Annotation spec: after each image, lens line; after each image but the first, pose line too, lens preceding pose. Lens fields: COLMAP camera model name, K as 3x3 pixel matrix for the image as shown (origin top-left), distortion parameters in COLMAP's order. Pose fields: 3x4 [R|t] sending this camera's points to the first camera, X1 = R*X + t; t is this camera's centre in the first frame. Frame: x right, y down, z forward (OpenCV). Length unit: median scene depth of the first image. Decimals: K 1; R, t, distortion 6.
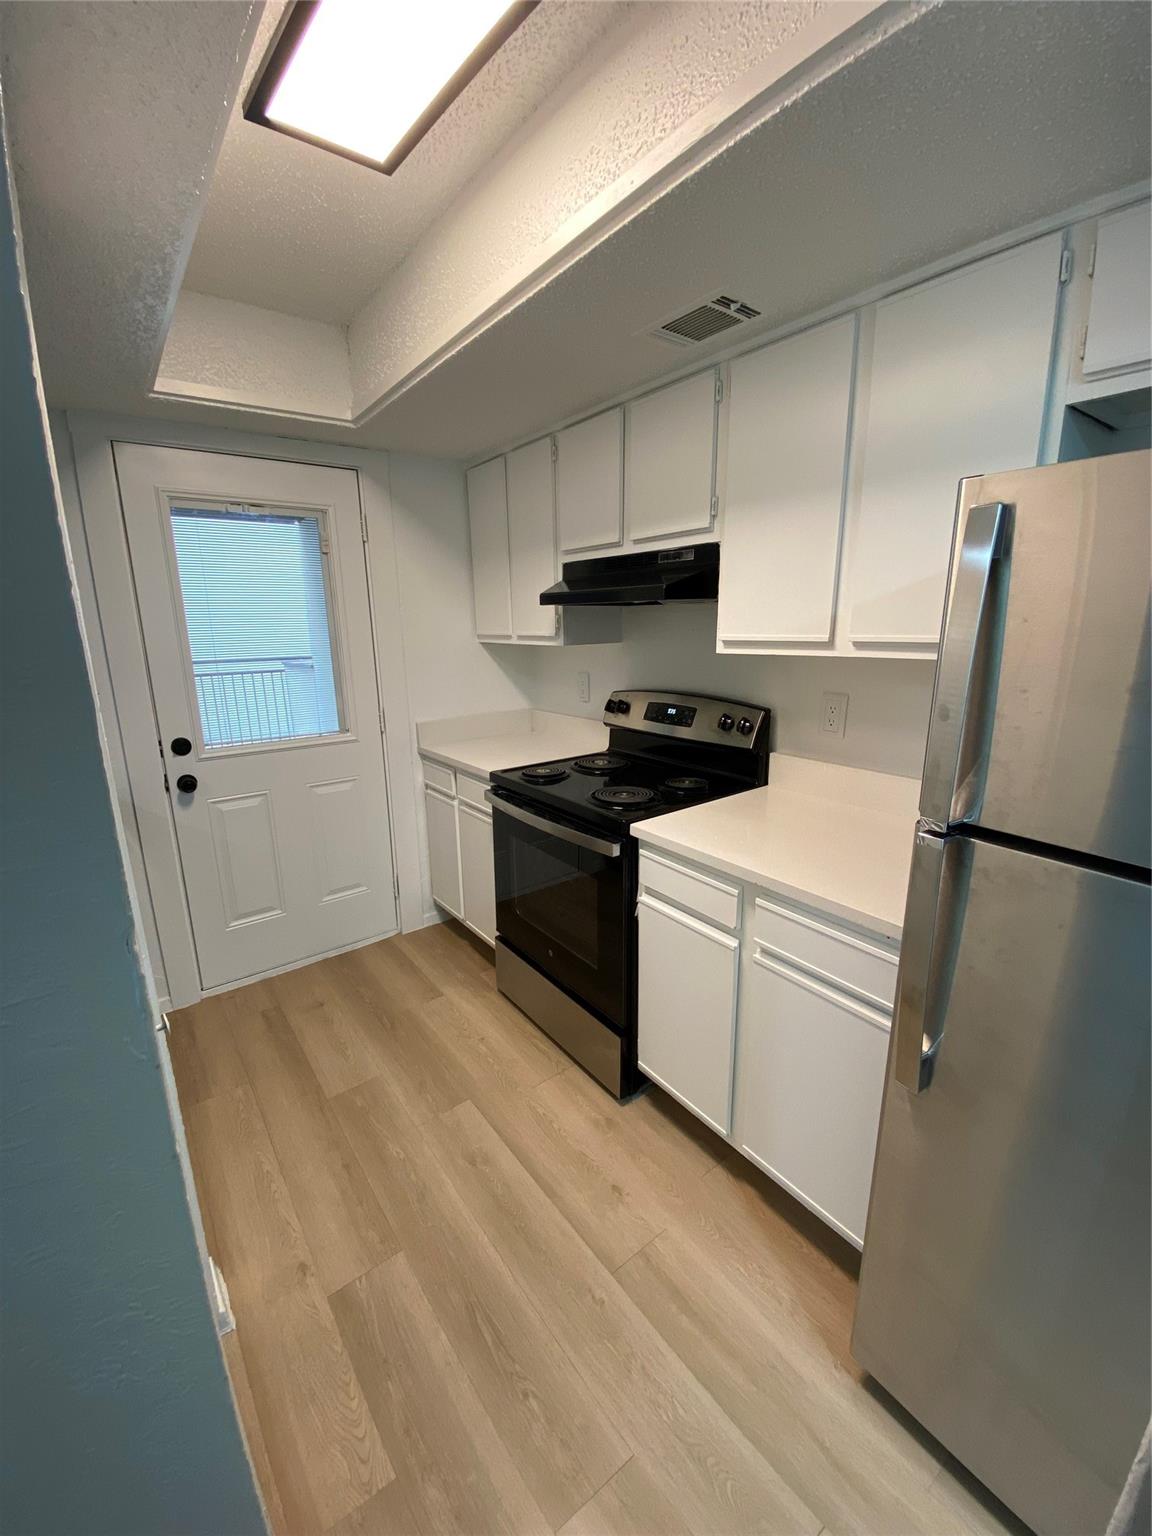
lens RADIAL K [[617.2, 0, 576.0], [0, 617.2, 768.0], [0, 0, 1]] dist [0.016462, -0.019416]
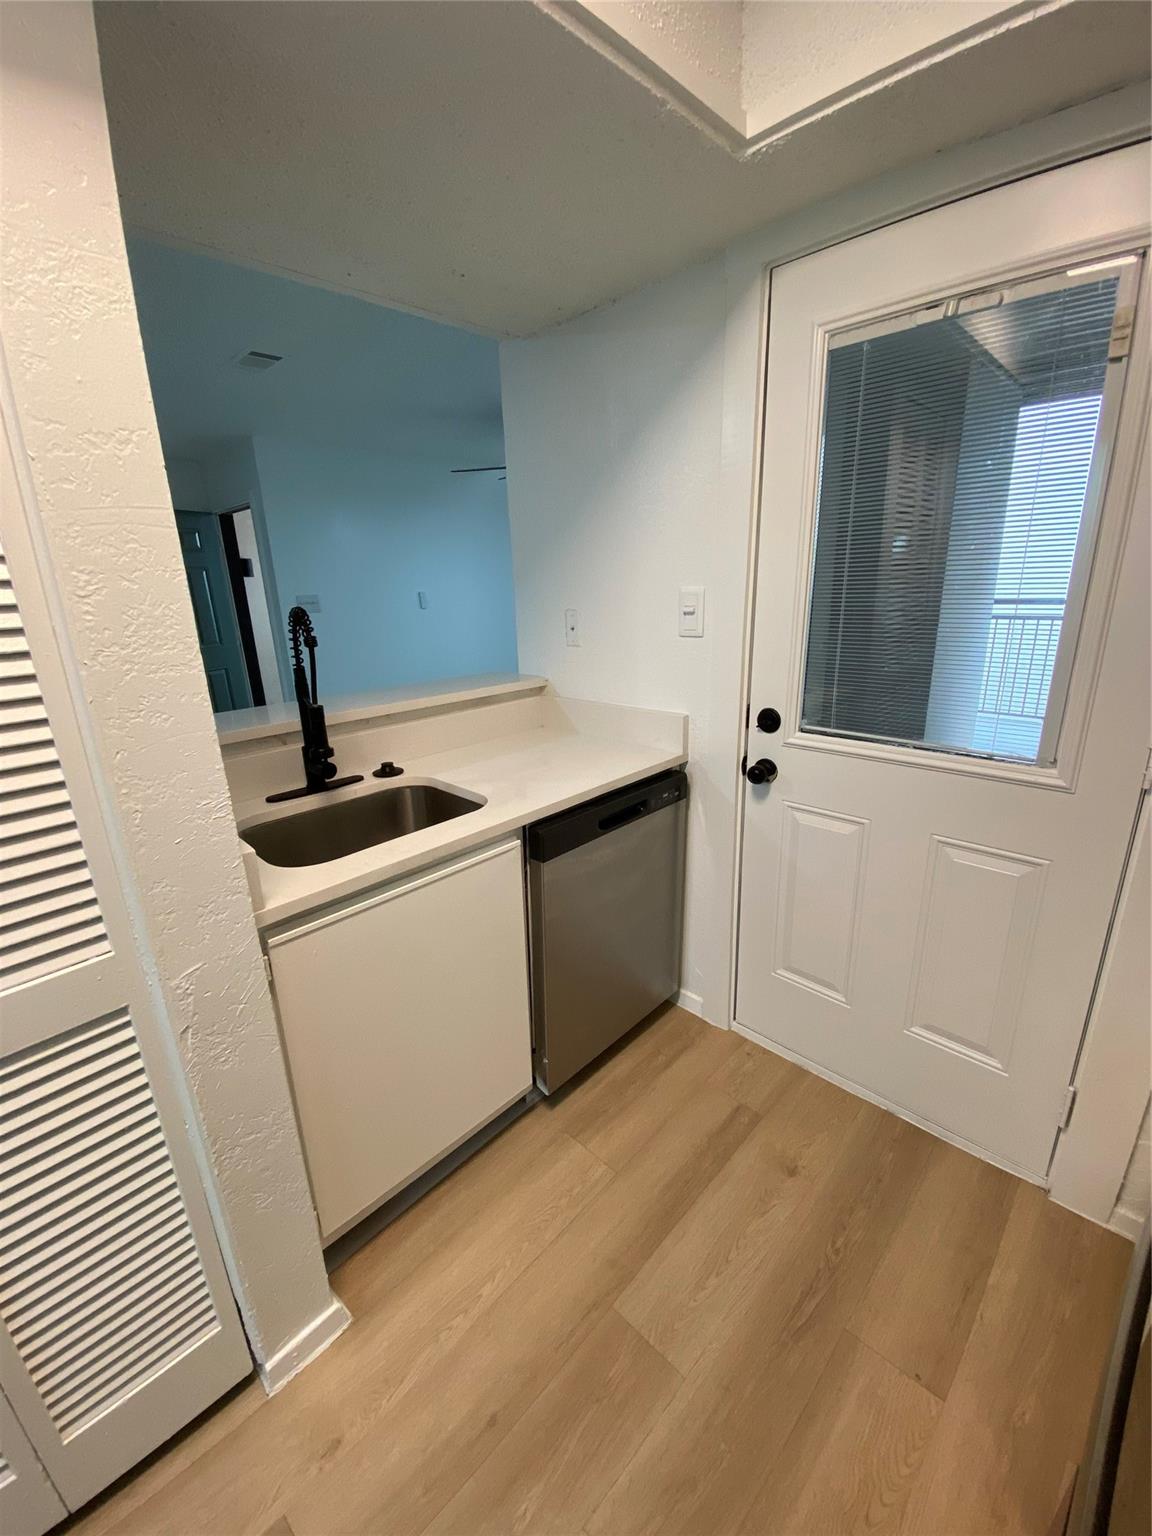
lens RADIAL K [[617.2, 0, 576.0], [0, 617.2, 768.0], [0, 0, 1]] dist [0.016462, -0.019416]
pose [[0.131924, 0.298797, -0.945154, 0.025943], [-0.190507, 0.943356, 0.271637, -0.133609], [0.972781, 0.144223, 0.181374, 0.658307]]
